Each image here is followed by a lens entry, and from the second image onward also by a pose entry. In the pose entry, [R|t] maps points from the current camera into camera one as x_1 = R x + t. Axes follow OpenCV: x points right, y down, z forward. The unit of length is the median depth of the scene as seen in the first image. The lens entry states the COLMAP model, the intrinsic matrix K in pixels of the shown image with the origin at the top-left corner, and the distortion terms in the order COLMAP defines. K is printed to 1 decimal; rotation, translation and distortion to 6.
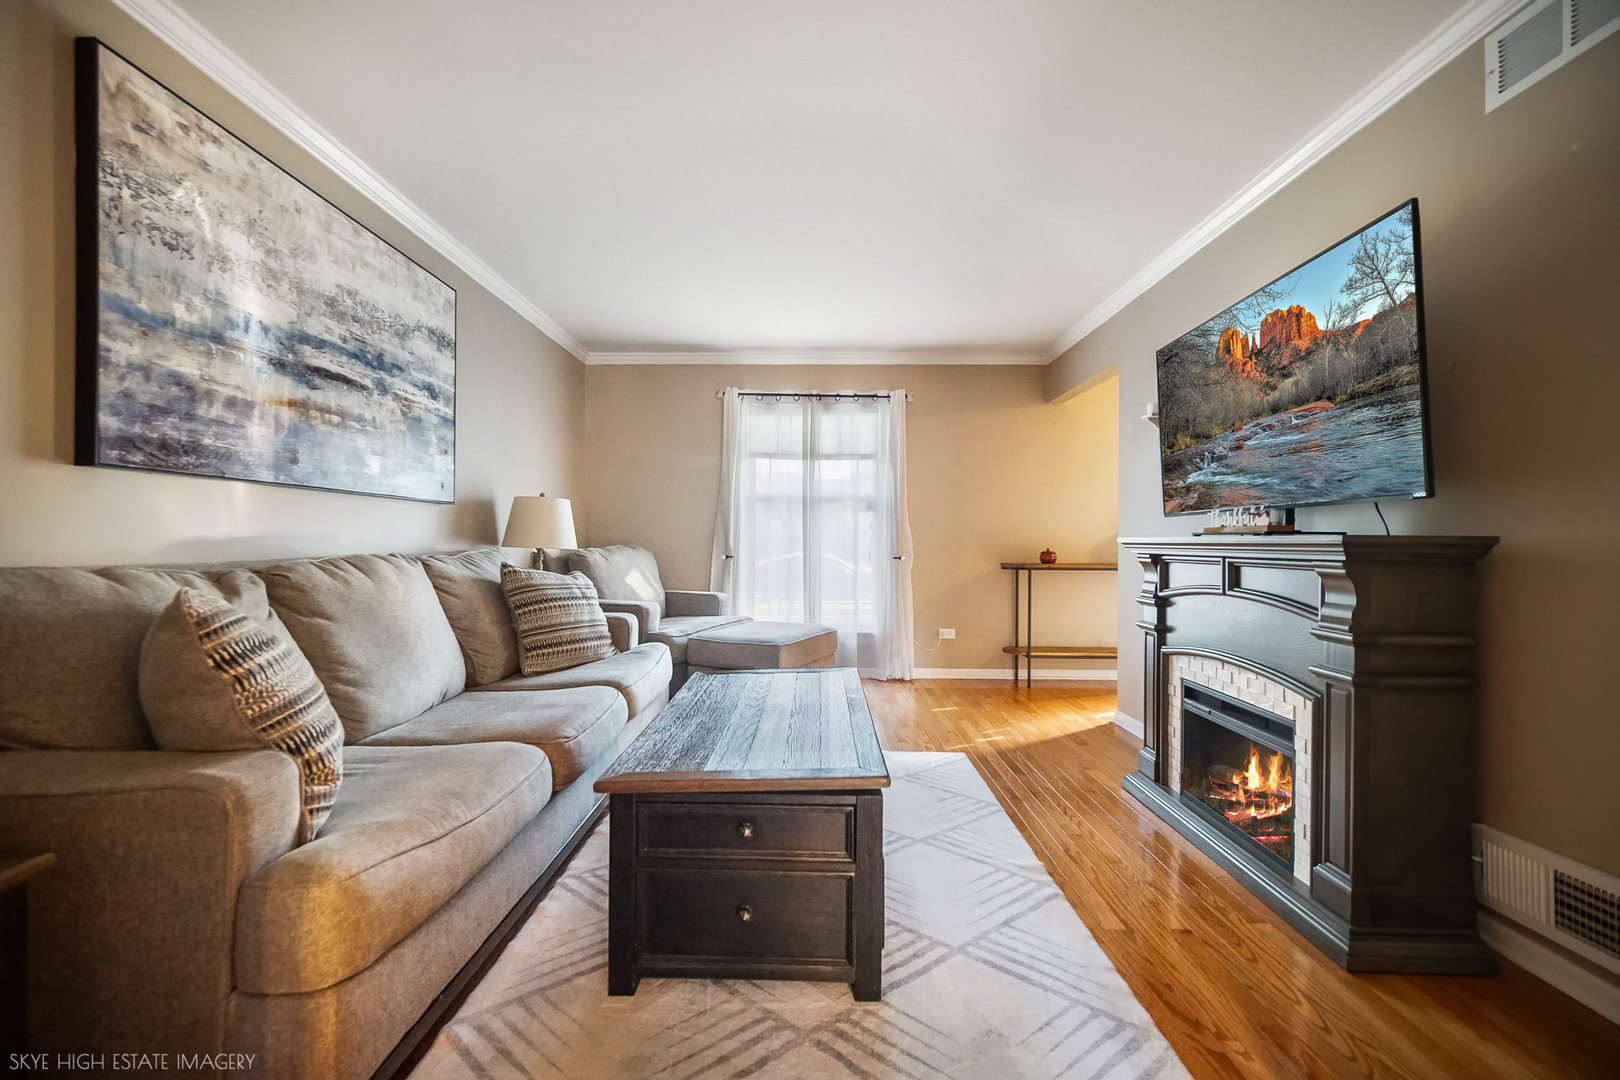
lens RADIAL K [[647.2, 0, 806.6], [0, 647.2, 535.9], [0, 0, 1]] dist [0.000477, 0.000021]
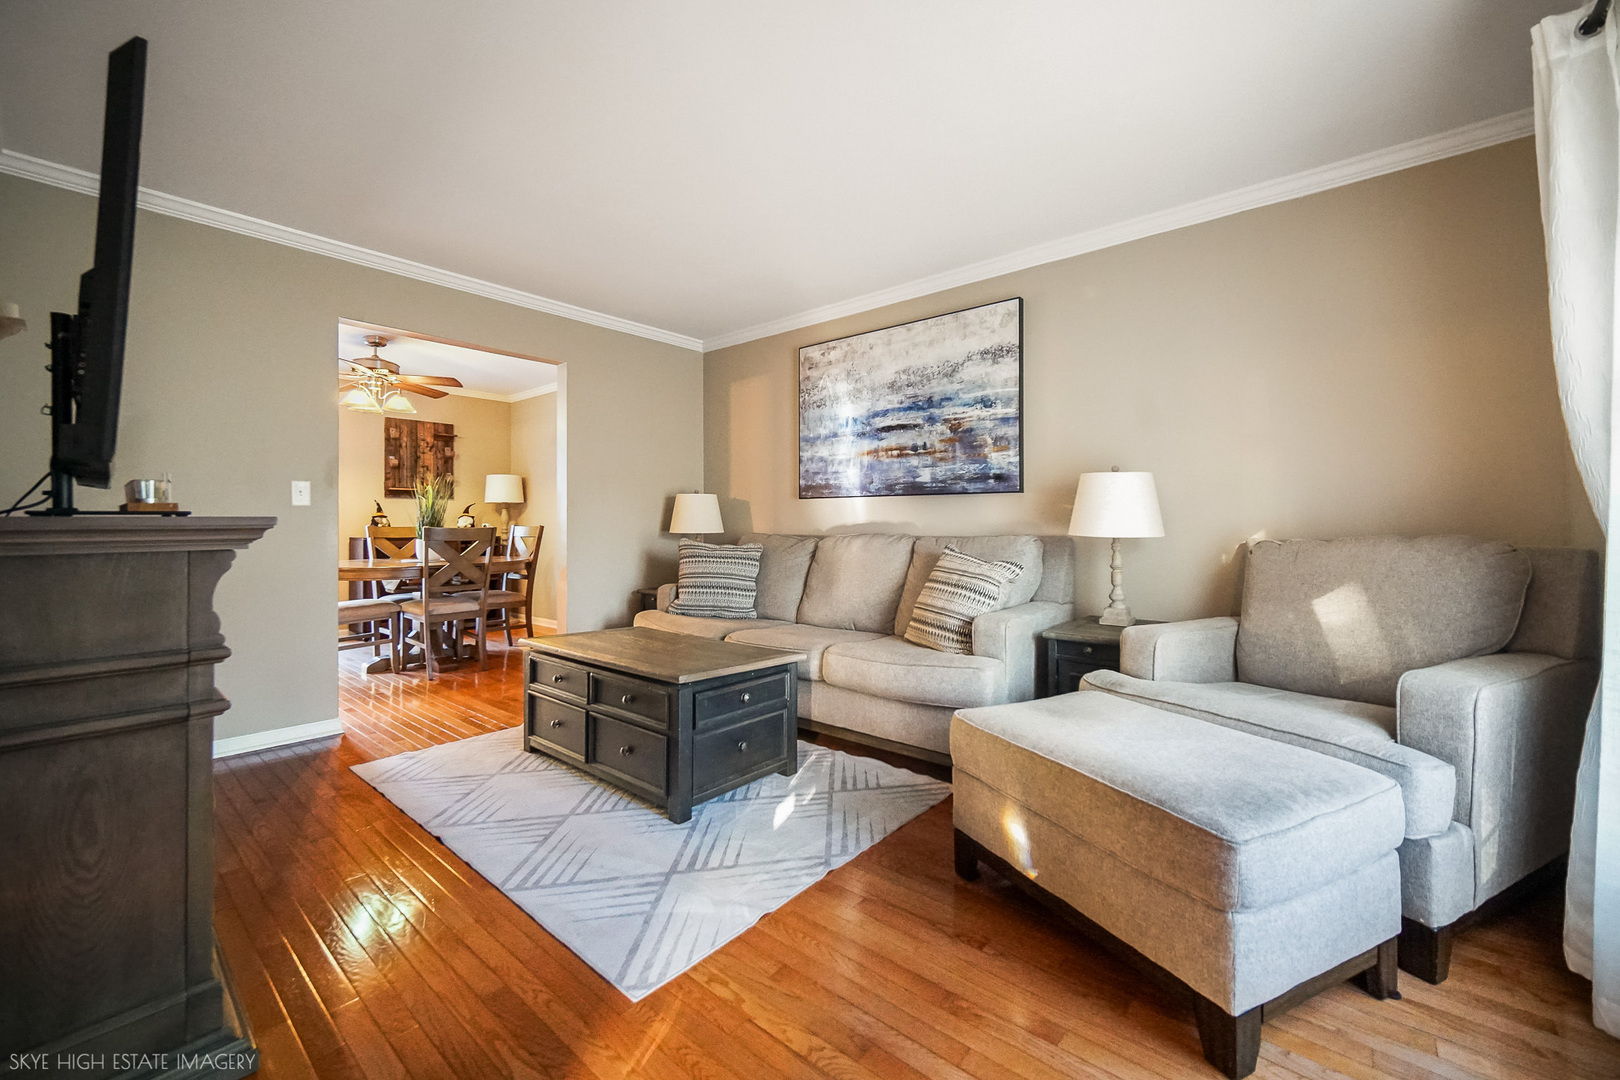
lens RADIAL K [[647.2, 0, 809.2], [0, 647.2, 533.1], [0, 0, 1]] dist [0.000477, 0.000021]
pose [[-0.647926, 0.006377, -0.761677, 0.729908], [0.000832, 0.999970, 0.007664, 0.015175], [0.761703, 0.004332, -0.647912, 2.018346]]
